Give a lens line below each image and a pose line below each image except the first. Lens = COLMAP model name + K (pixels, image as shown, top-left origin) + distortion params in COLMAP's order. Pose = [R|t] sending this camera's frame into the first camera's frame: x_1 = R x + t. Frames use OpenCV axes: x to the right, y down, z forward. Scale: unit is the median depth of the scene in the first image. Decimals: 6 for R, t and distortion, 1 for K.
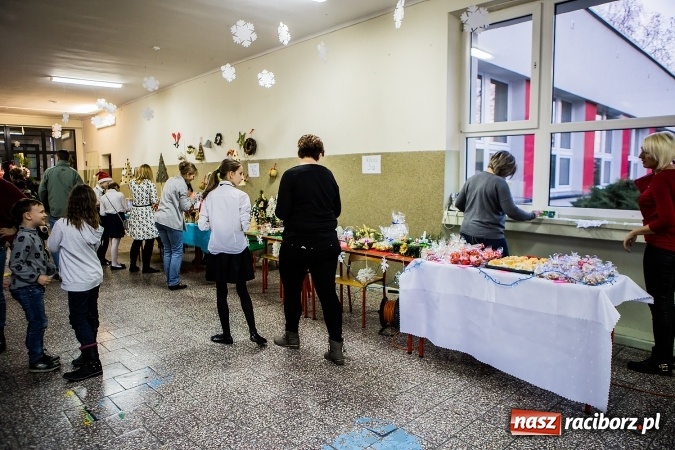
lens RADIAL K [[483.6, 0, 337.5], [0, 483.6, 225.0], [0, 0, 1]] dist [-0.081110, 0.059424]
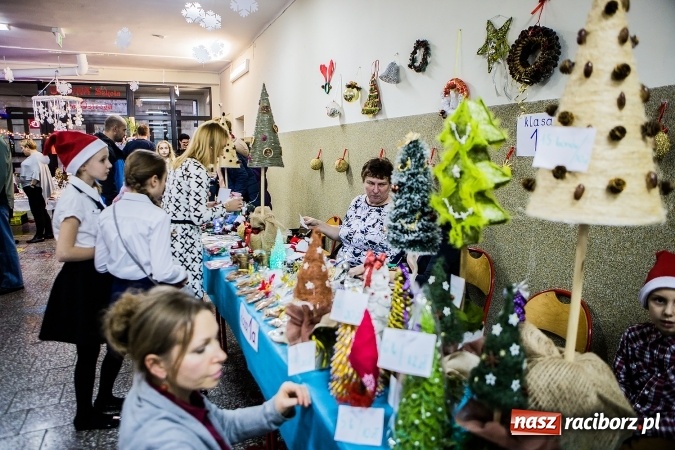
lens RADIAL K [[483.6, 0, 337.5], [0, 483.6, 225.0], [0, 0, 1]] dist [-0.081110, 0.059424]
pose [[0.941188, 0.061396, -0.332258, -0.170921], [-0.044520, 0.997313, 0.058174, -0.061109], [0.334937, -0.039961, 0.941393, 0.598762]]
